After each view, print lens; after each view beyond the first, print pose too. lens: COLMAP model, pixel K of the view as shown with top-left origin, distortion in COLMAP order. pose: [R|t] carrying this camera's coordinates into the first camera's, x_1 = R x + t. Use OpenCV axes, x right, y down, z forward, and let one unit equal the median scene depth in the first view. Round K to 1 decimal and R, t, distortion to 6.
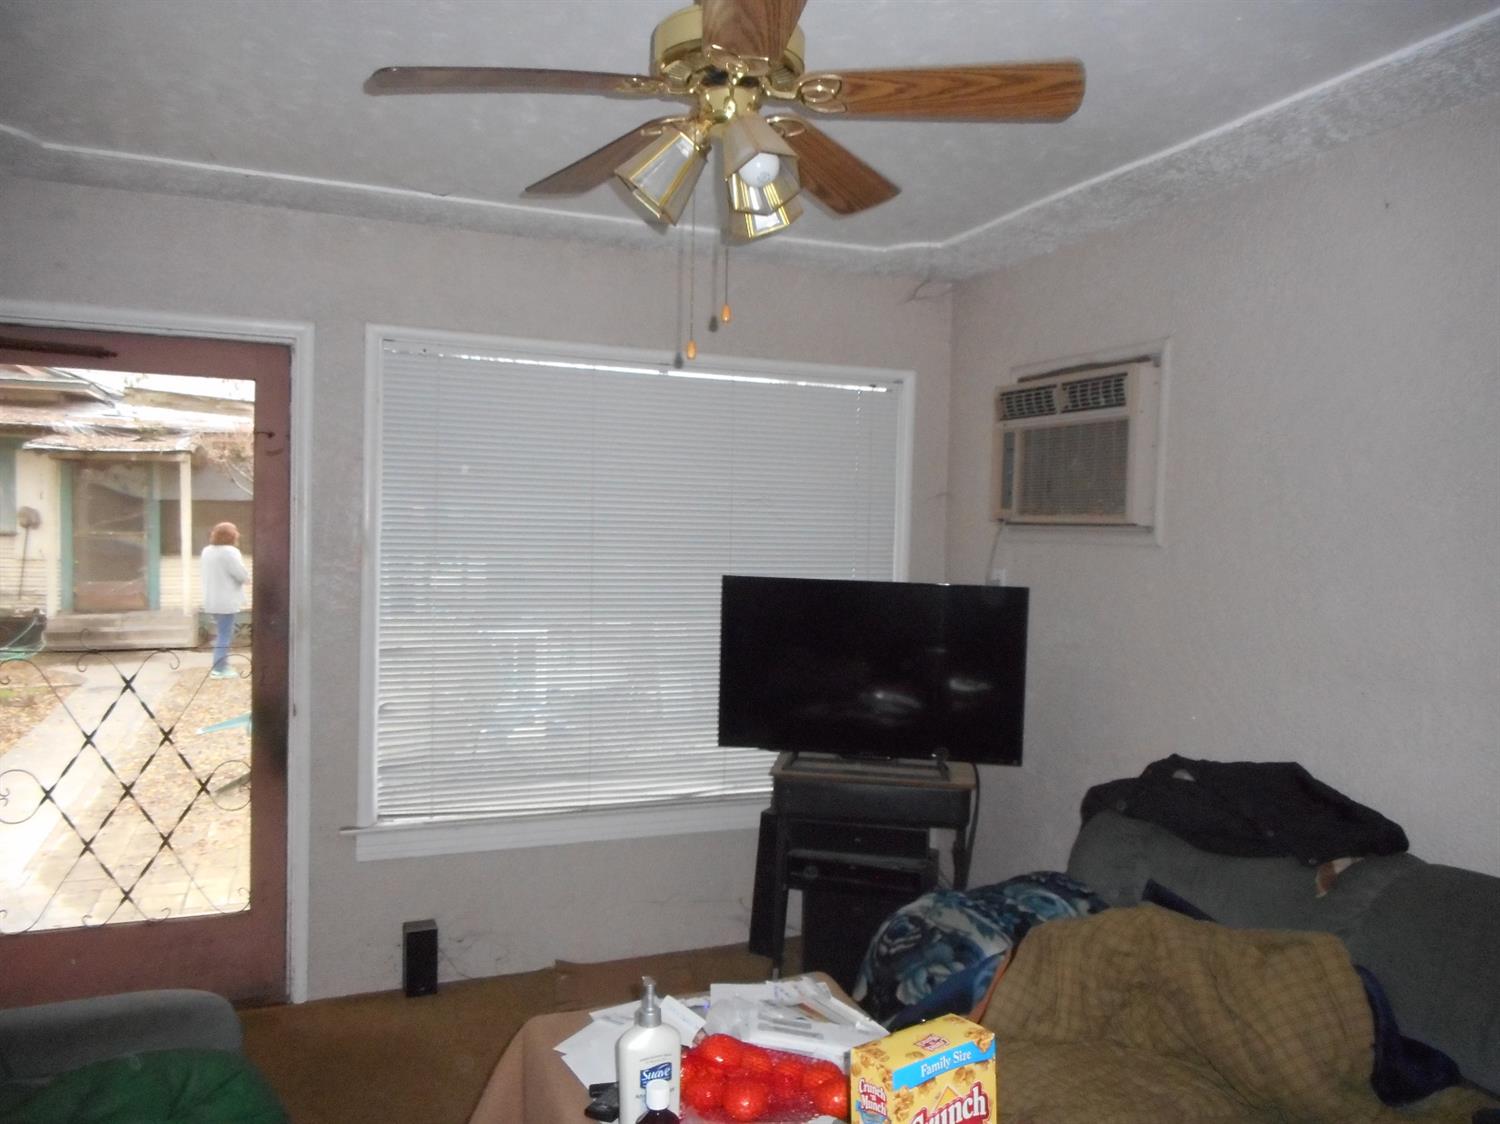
lens RADIAL K [[1128.8, 0, 750.0], [0, 1128.8, 562.0], [0, 0, 1]] dist [-0.004626, 0.004080]
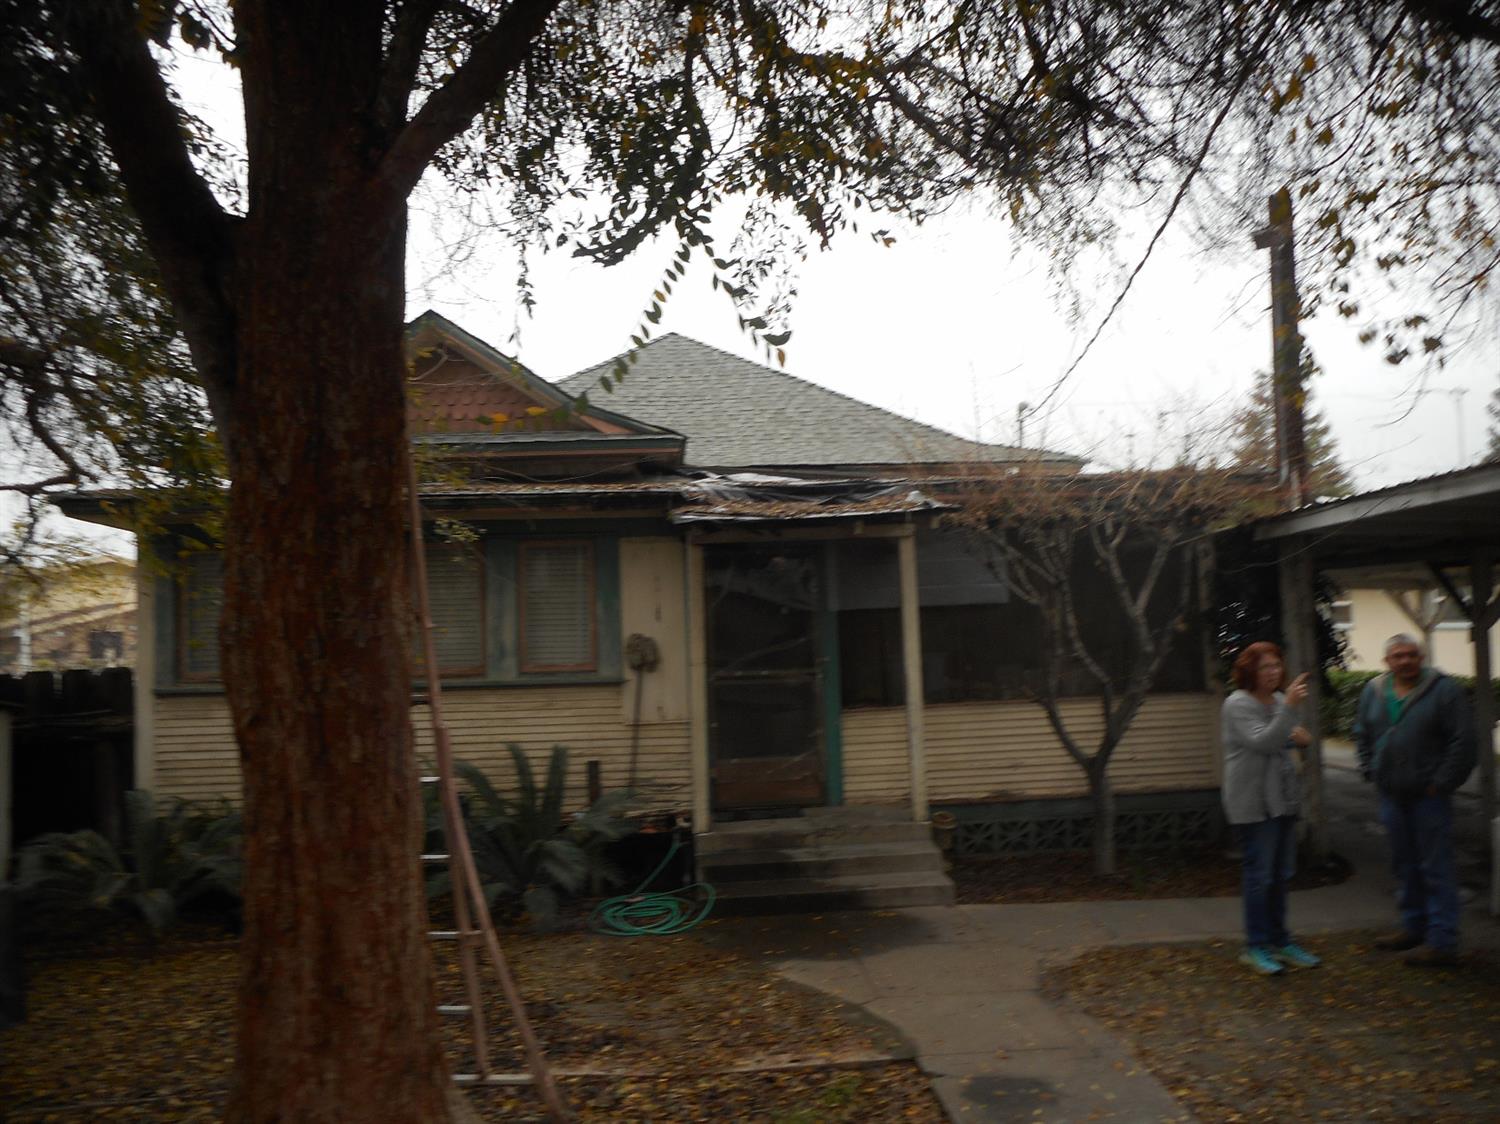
lens RADIAL K [[1128.8, 0, 750.0], [0, 1128.8, 562.0], [0, 0, 1]] dist [-0.004626, 0.004080]
pose [[0.952176, -0.071108, -0.297162, -0.408481], [0.045518, 0.994702, -0.092172, -0.029733], [0.302142, 0.074238, 0.950368, 0.455473]]
